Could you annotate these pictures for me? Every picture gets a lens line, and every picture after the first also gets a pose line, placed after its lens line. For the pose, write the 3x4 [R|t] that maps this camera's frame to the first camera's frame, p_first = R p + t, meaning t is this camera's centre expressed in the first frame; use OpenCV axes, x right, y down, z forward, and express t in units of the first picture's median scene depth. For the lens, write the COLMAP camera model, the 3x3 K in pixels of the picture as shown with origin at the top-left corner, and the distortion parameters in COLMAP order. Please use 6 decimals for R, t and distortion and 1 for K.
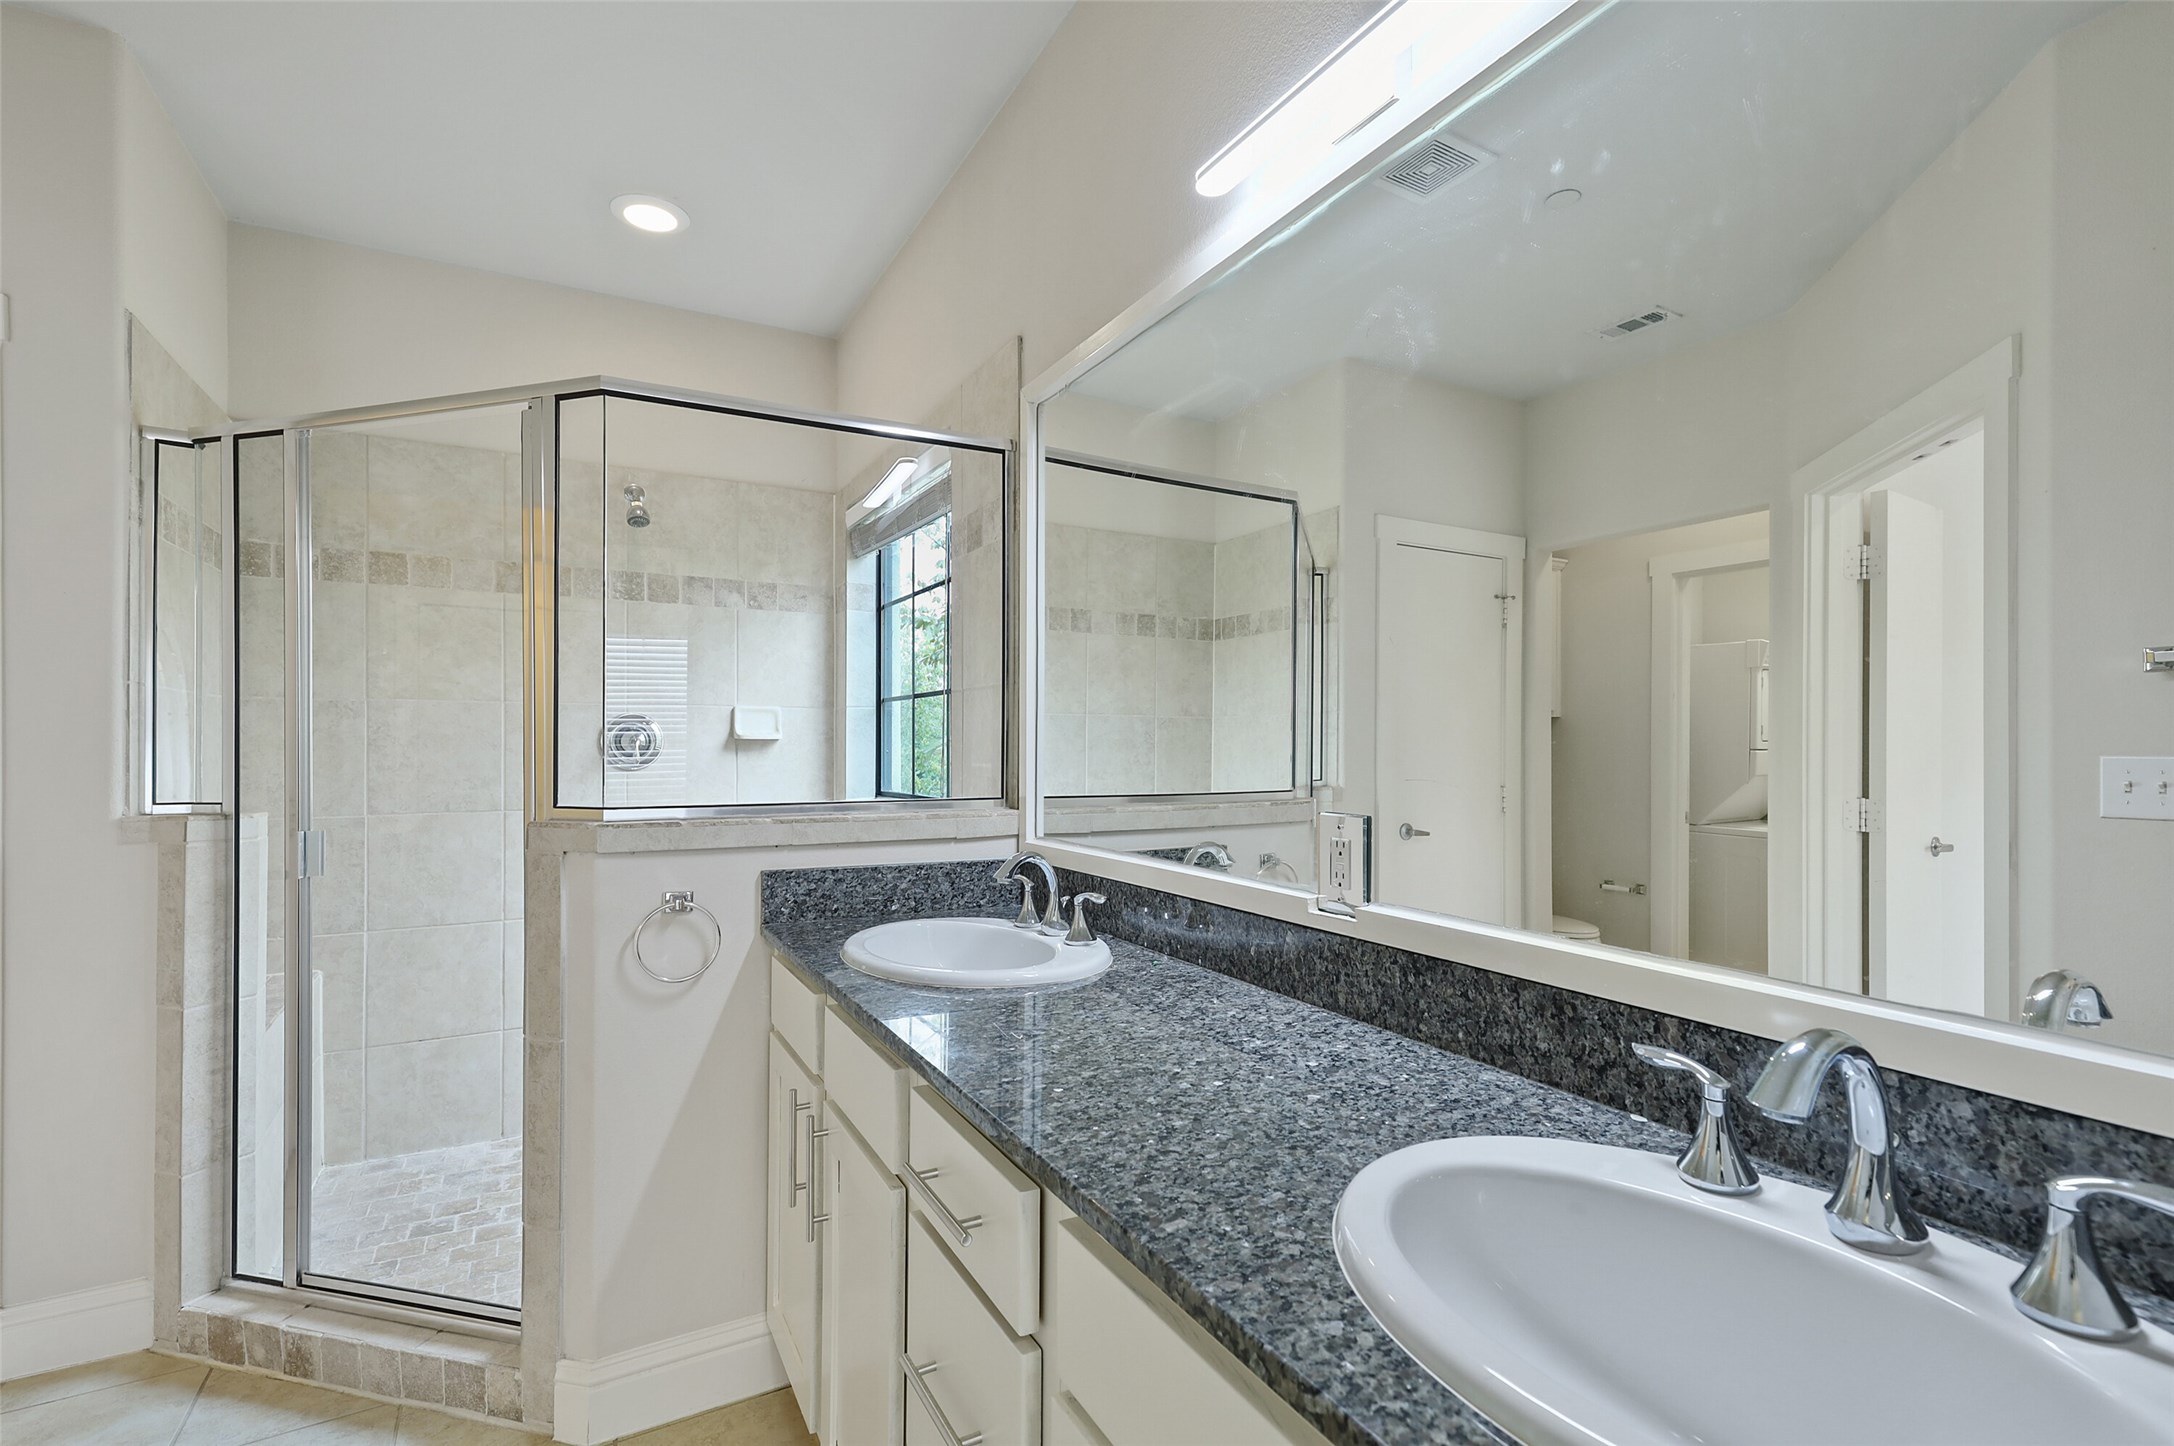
lens RADIAL K [[1000.6, 0, 1091.2], [0, 1000.6, 742.7], [0, 0, 1]] dist [-0.023767, 0.001285]
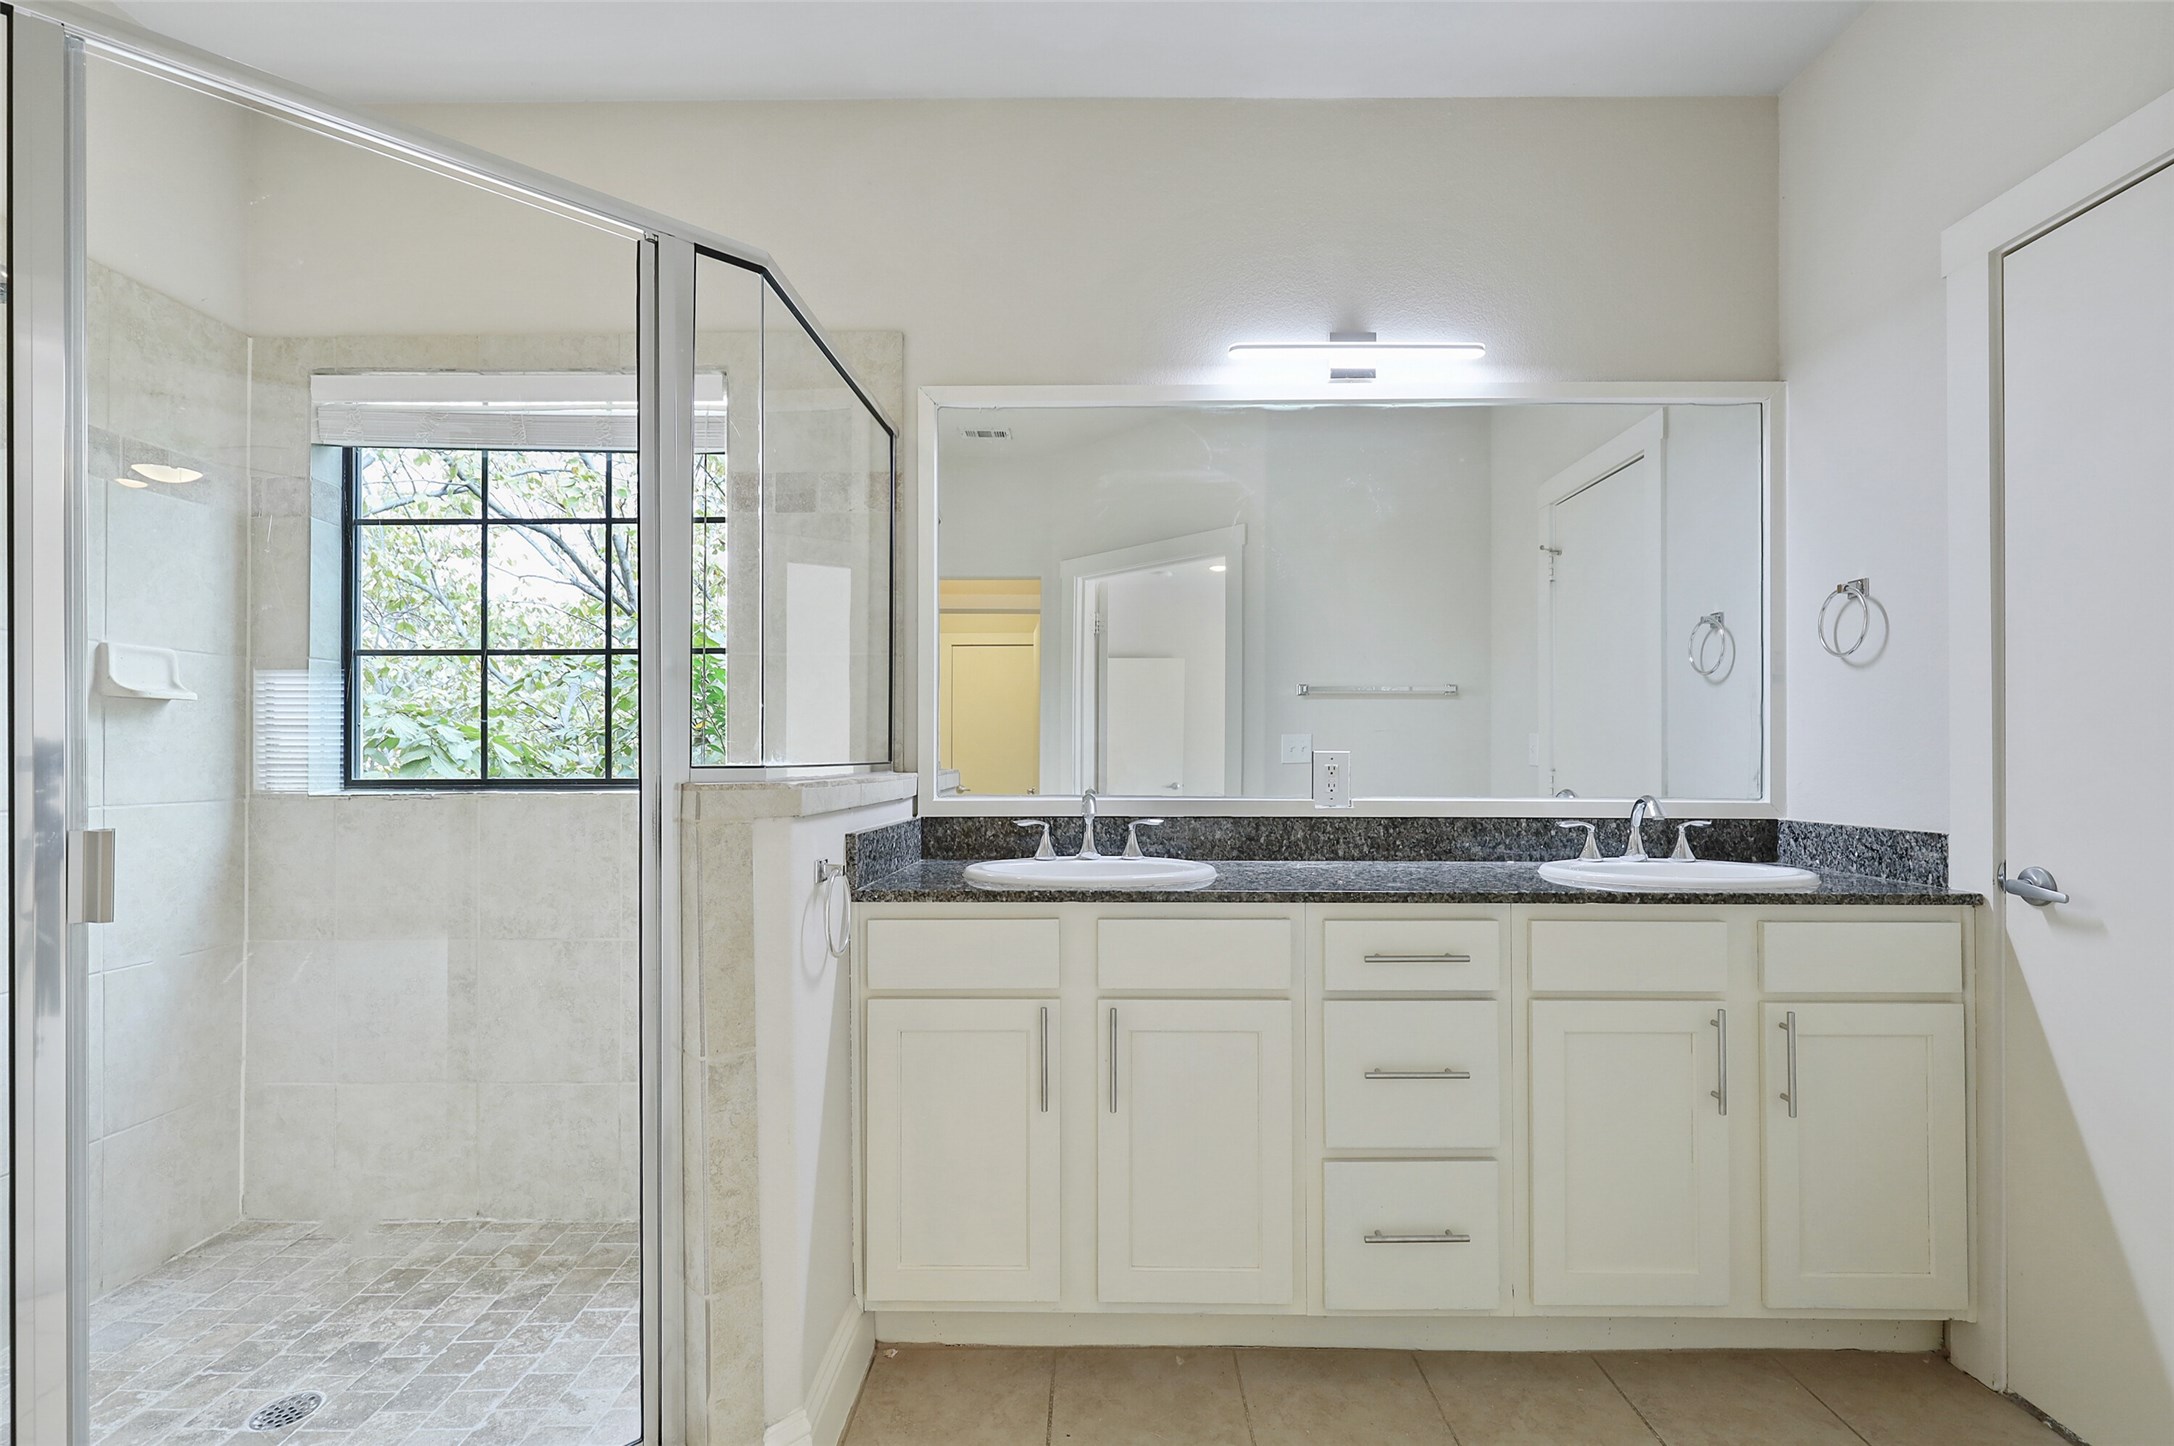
lens RADIAL K [[1000.6, 0, 1091.2], [0, 1000.6, 742.7], [0, 0, 1]] dist [-0.023767, 0.001285]
pose [[0.476601, 0.015103, 0.878990, -1.407526], [-0.001846, 0.999867, -0.016179, 0.078917], [-0.879118, 0.006089, 0.476566, 0.478423]]
